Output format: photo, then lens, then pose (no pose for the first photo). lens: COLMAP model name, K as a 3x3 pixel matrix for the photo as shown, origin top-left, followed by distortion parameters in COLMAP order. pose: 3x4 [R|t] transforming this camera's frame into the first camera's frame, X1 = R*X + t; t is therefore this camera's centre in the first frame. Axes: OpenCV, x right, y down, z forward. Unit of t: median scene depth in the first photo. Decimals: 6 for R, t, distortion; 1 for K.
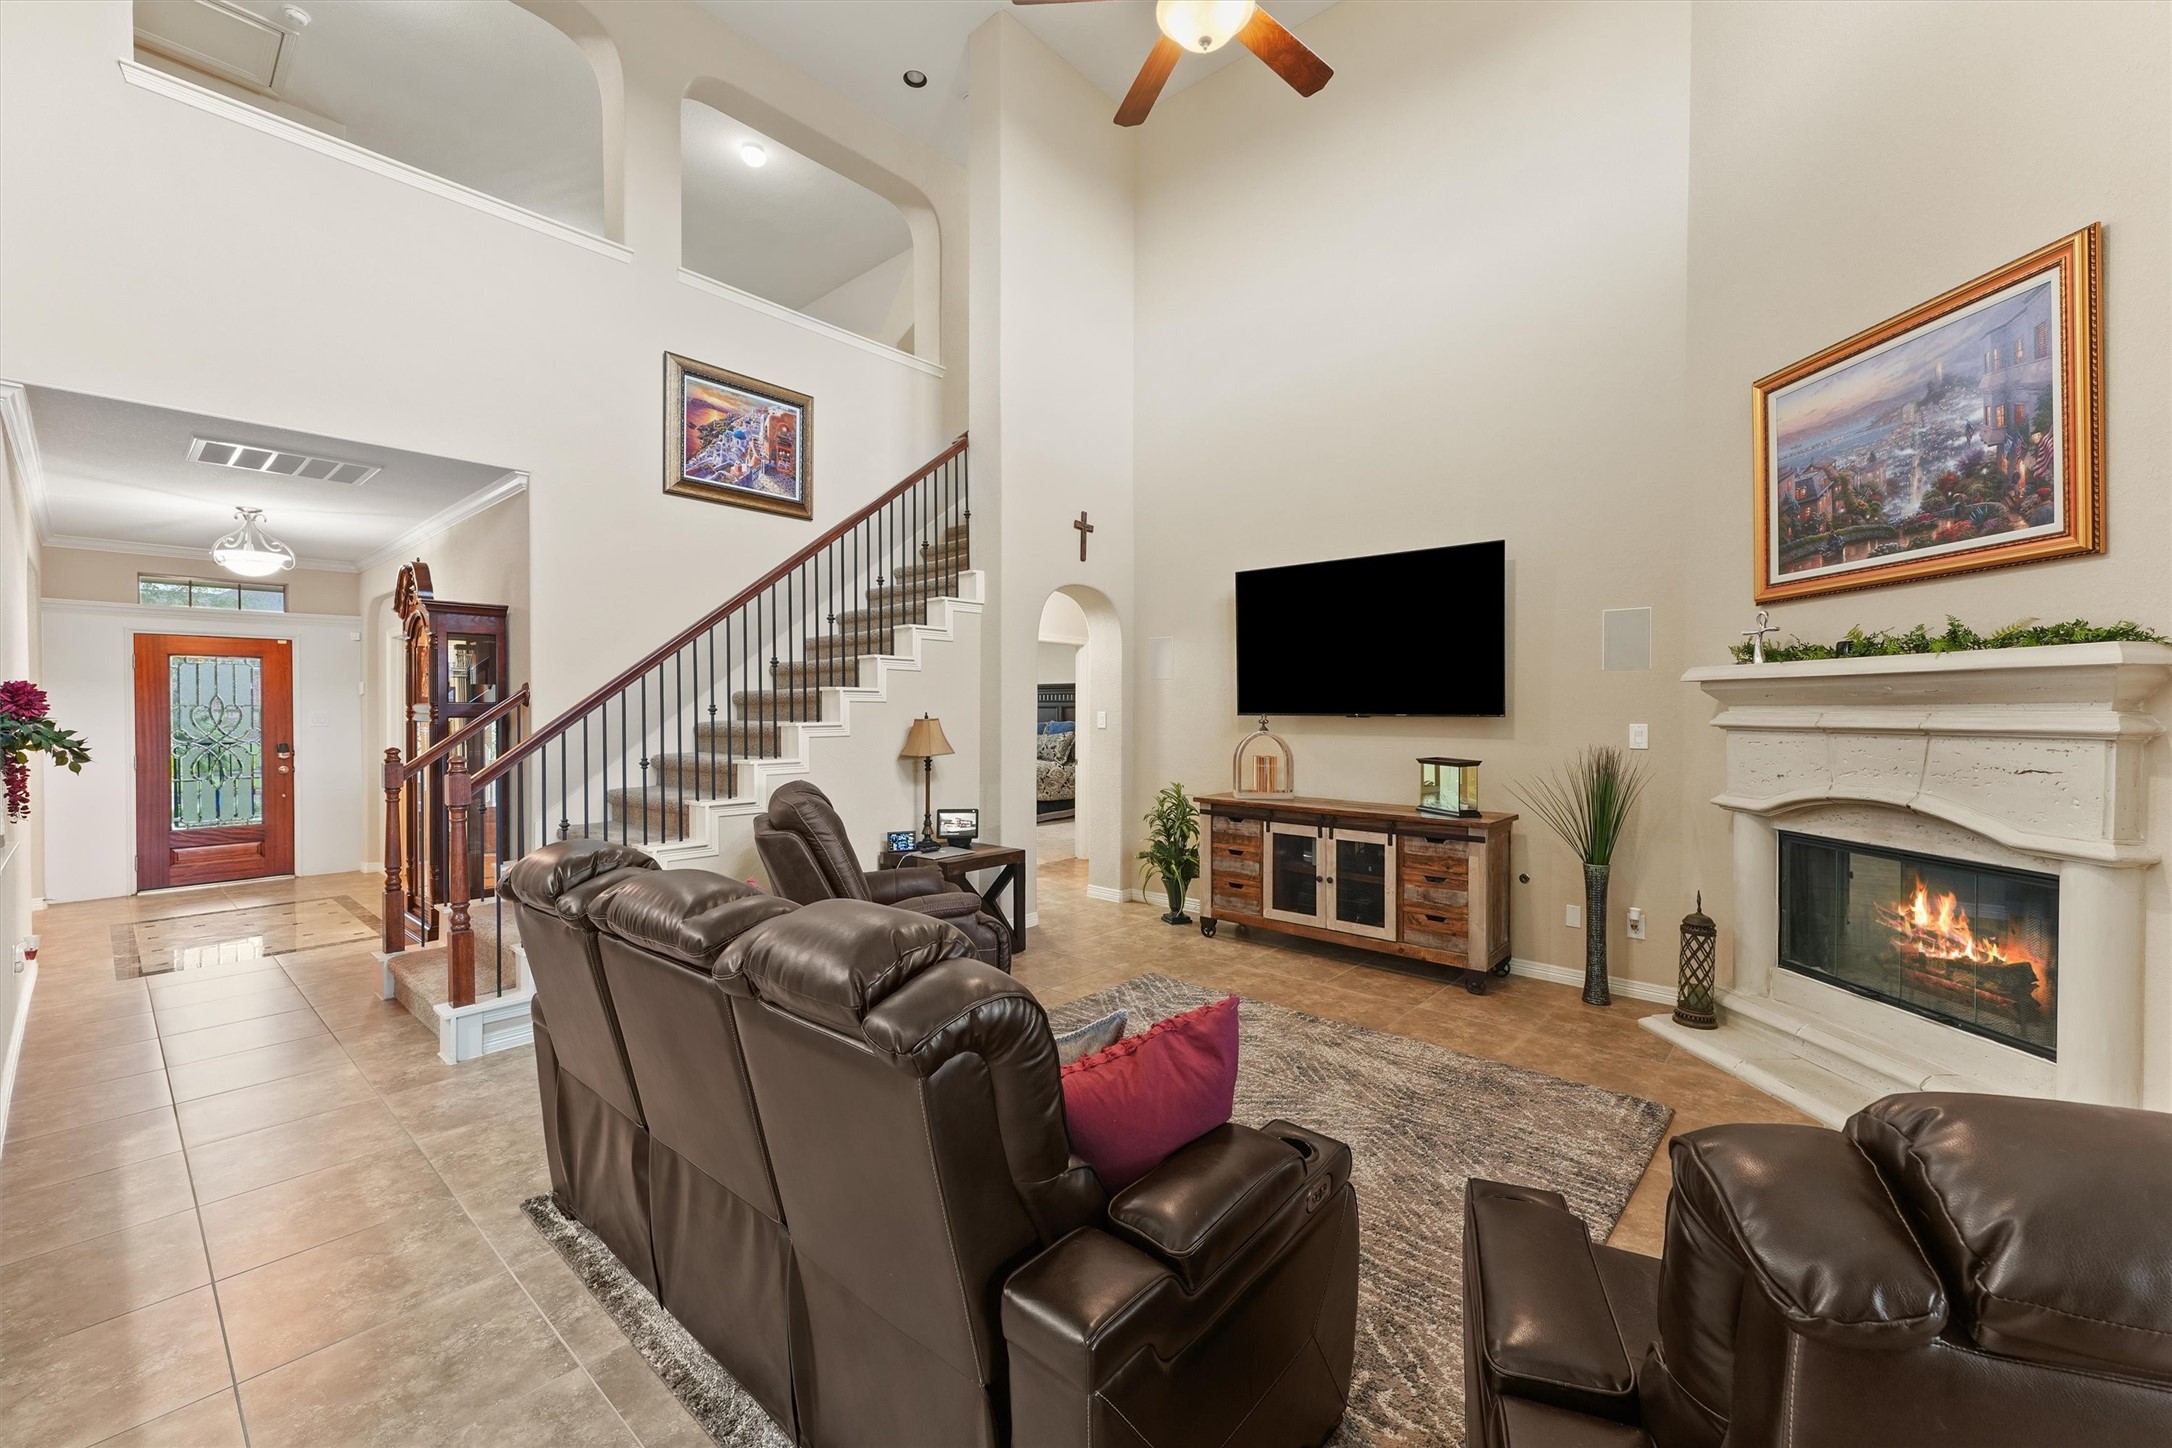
lens RADIAL K [[875.0, 0, 1094.0], [0, 875.0, 708.5], [0, 0, 1]] dist [0.002598, -0.000135]
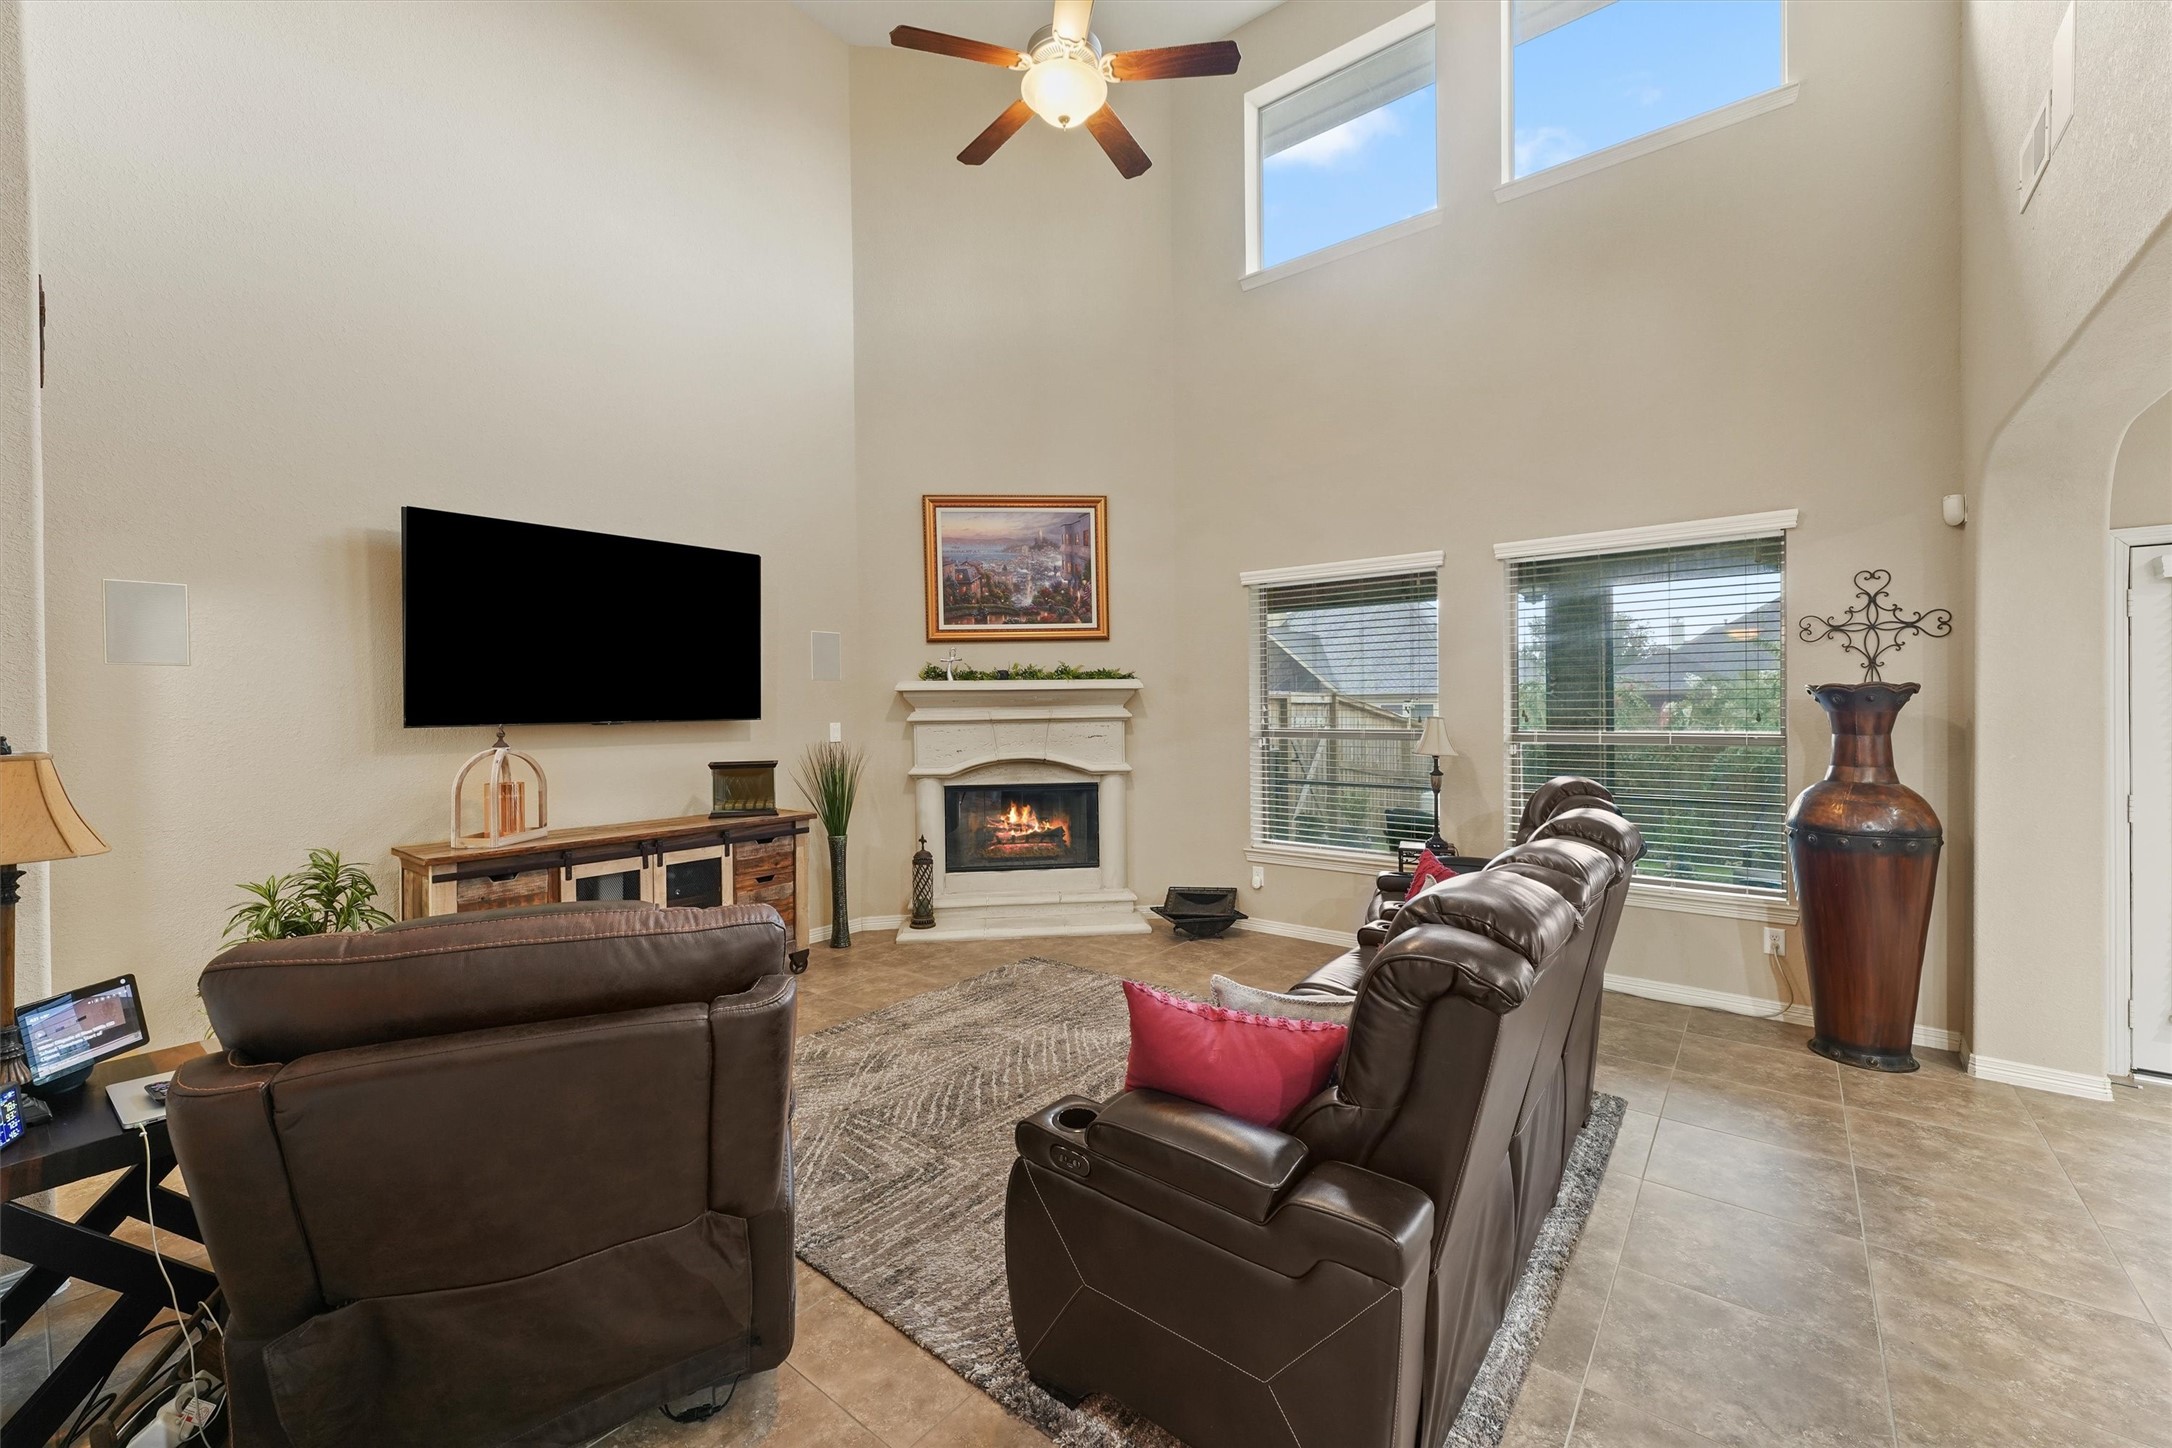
lens RADIAL K [[856.6, 0, 1088.0], [0, 856.6, 708.4], [0, 0, 1]] dist [0.001807, 0.000013]
pose [[-0.042114, -0.005166, 0.999099, -0.834615], [0.012388, 0.999907, 0.005692, -0.007976], [-0.999036, 0.012616, -0.042046, 0.873459]]
